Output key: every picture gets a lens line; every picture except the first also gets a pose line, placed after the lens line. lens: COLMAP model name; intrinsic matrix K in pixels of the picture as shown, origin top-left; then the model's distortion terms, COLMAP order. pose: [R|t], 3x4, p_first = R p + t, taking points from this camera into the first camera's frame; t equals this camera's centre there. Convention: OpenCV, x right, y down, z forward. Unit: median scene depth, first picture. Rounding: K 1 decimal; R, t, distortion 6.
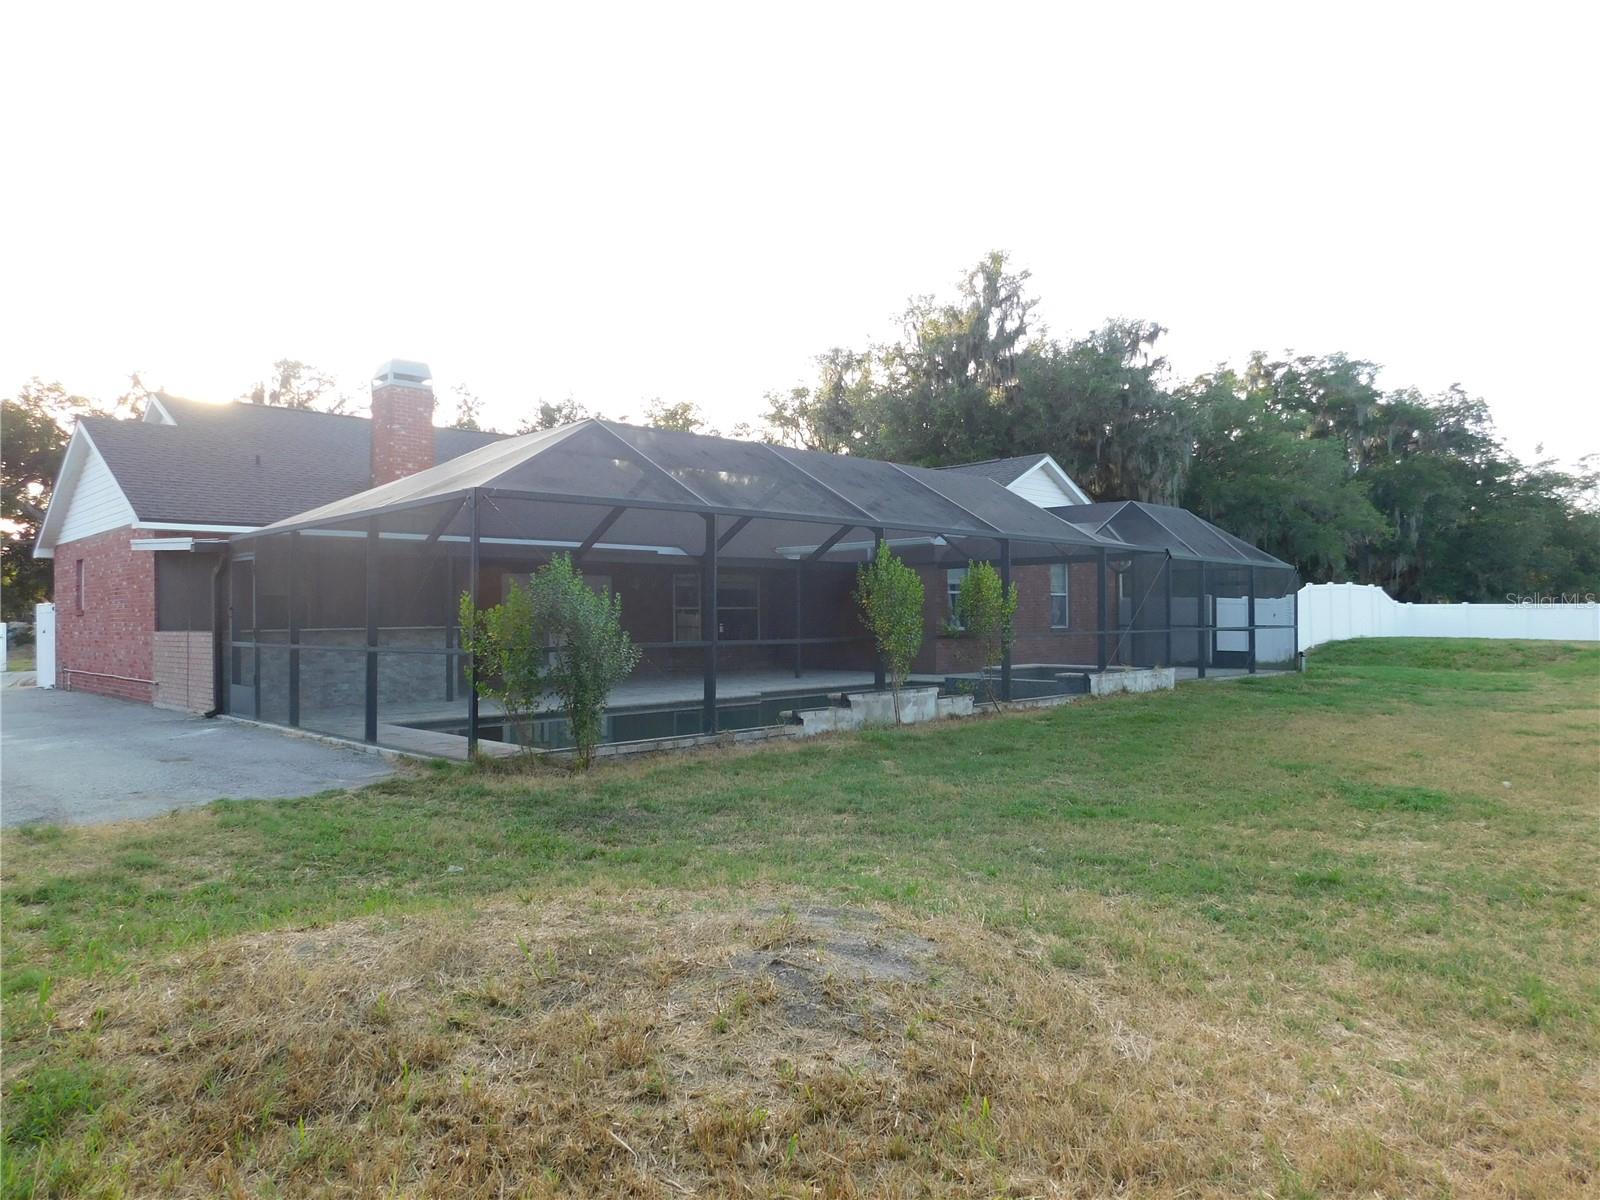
lens RADIAL K [[1063.0, 0, 800.9], [0, 1063.0, 599.1], [0, 0, 1]] dist [-0.067017, 0.056266]
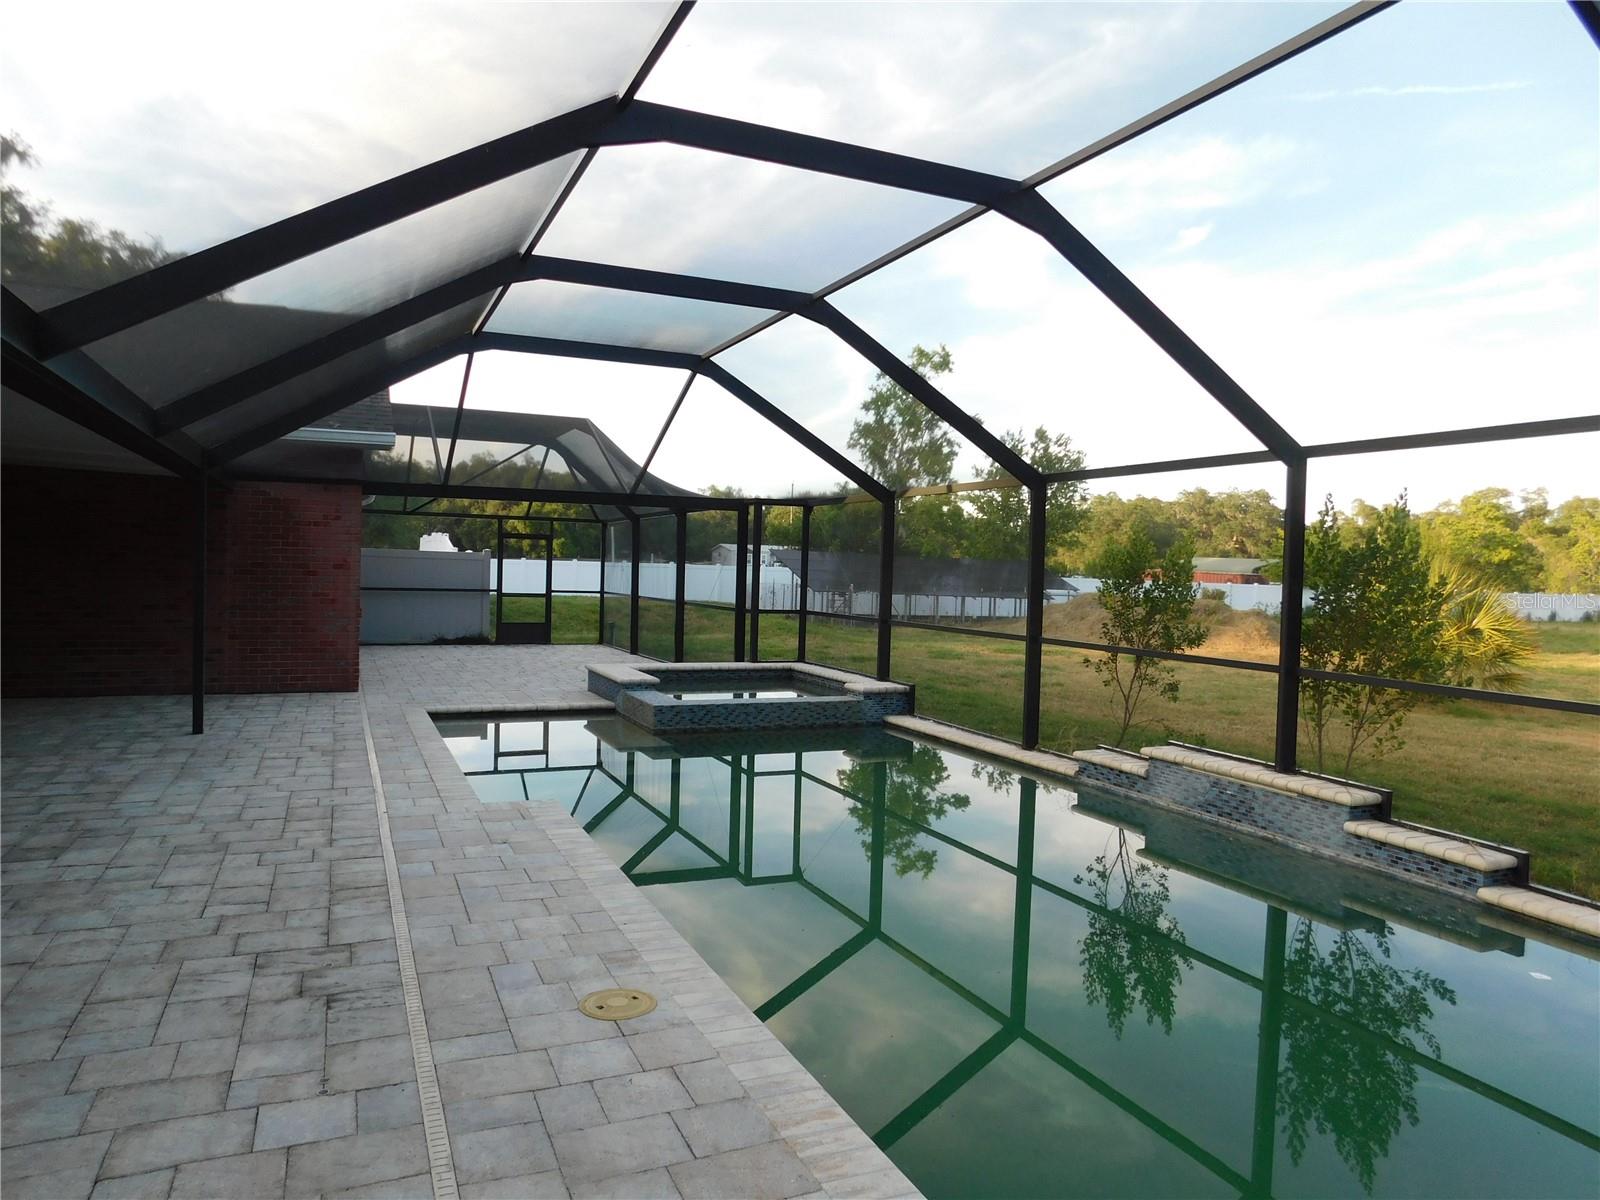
lens RADIAL K [[1062.0, 0, 799.6], [0, 1062.0, 608.2], [0, 0, 1]] dist [-0.070792, 0.057146]
pose [[0.375920, -0.020372, 0.926428, -0.109839], [-0.042513, 0.998326, 0.039204, -0.000504], [-0.925676, -0.054123, 0.374425, 0.233778]]
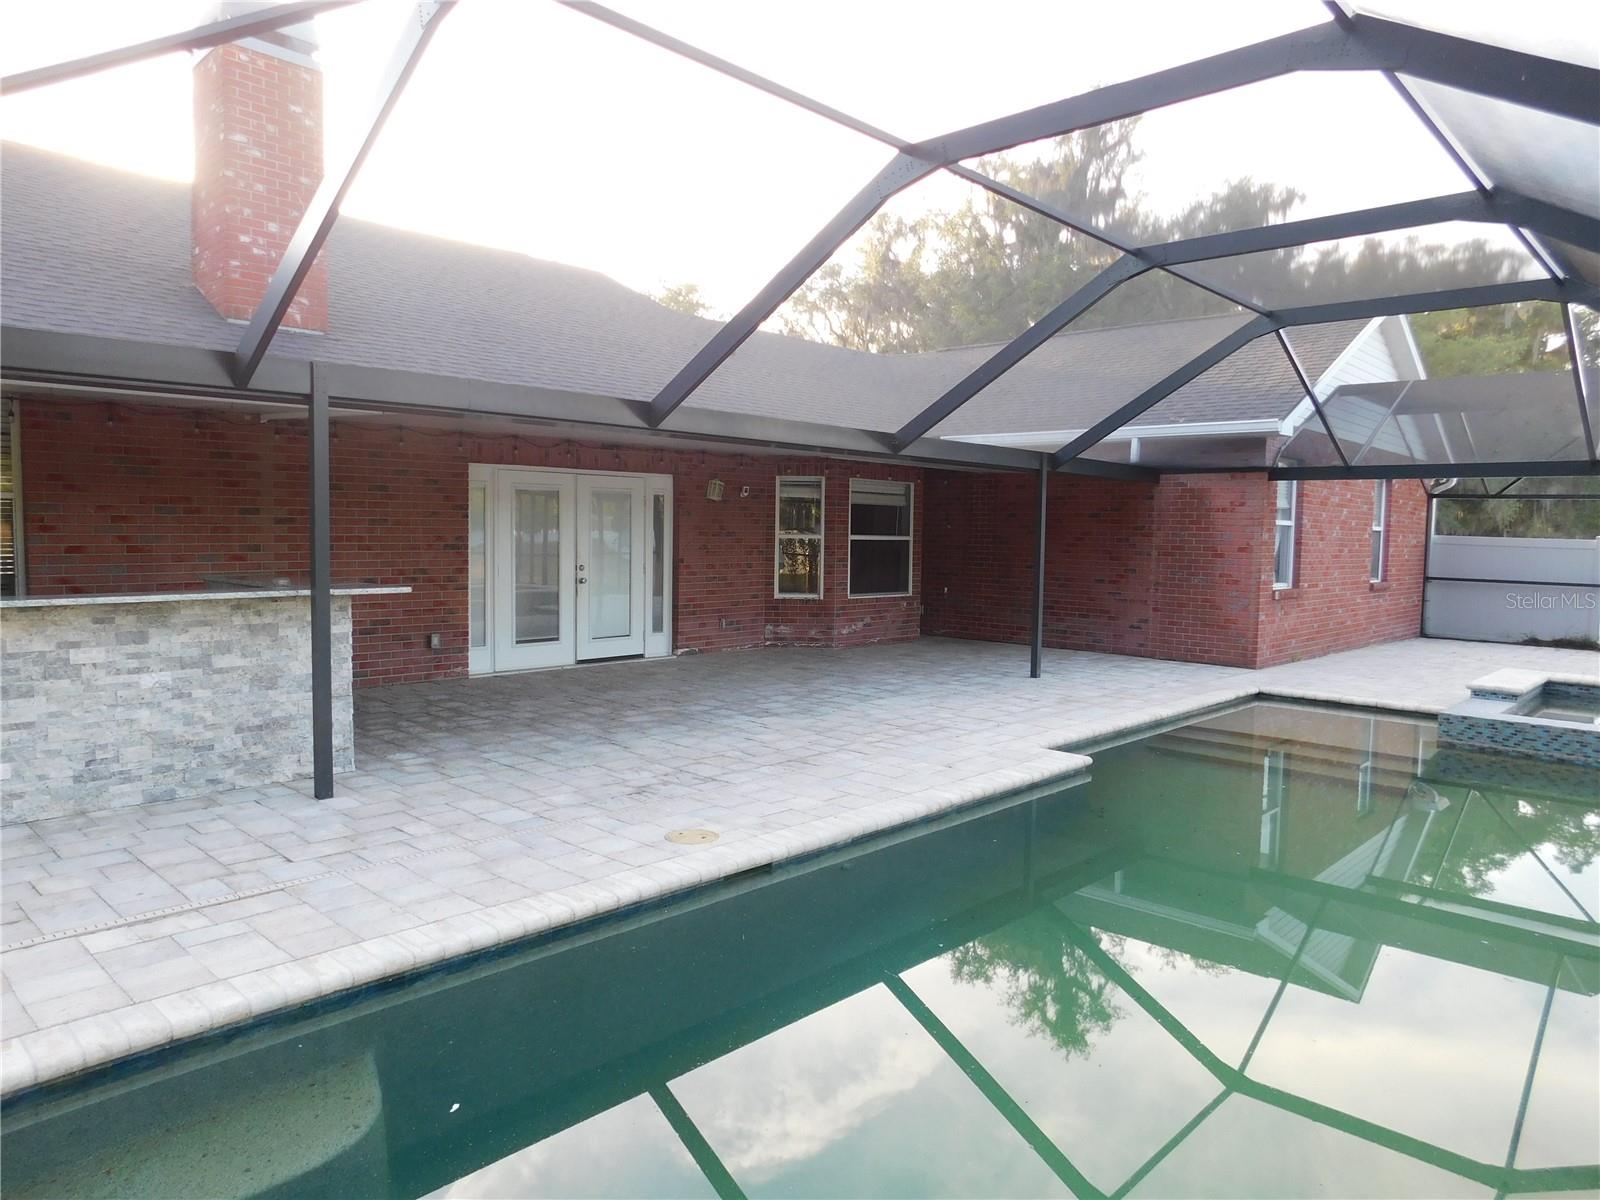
lens RADIAL K [[1063.0, 0, 800.9], [0, 1063.0, 599.1], [0, 0, 1]] dist [-0.067017, 0.056266]
pose [[0.999363, 0.026717, 0.023669, -0.048853], [-0.028582, 0.996196, 0.082324, -0.001955], [-0.021380, -0.082948, 0.996325, 0.176611]]
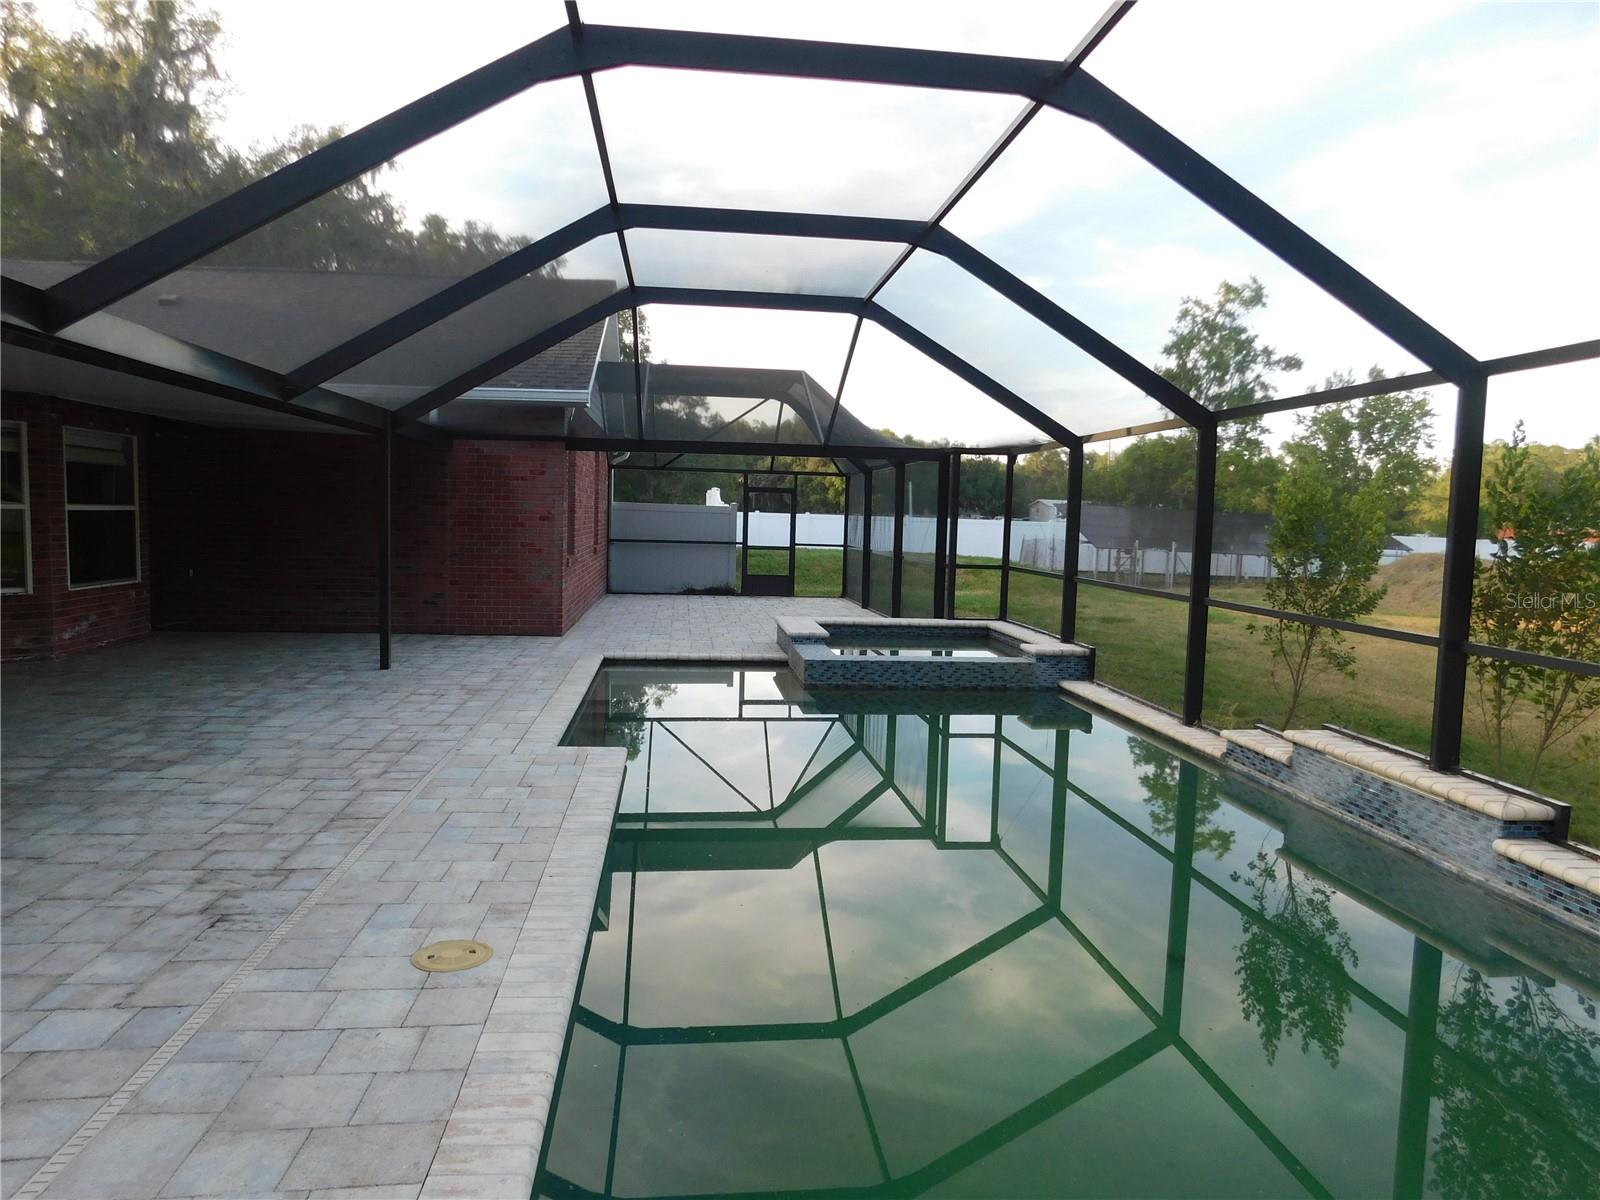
lens RADIAL K [[1063.0, 0, 800.9], [0, 1063.0, 599.1], [0, 0, 1]] dist [-0.067017, 0.056266]
pose [[0.633586, -0.039406, 0.772668, -0.089897], [-0.041444, 0.995539, 0.084756, -0.000964], [-0.772561, -0.085723, 0.629127, 0.212883]]
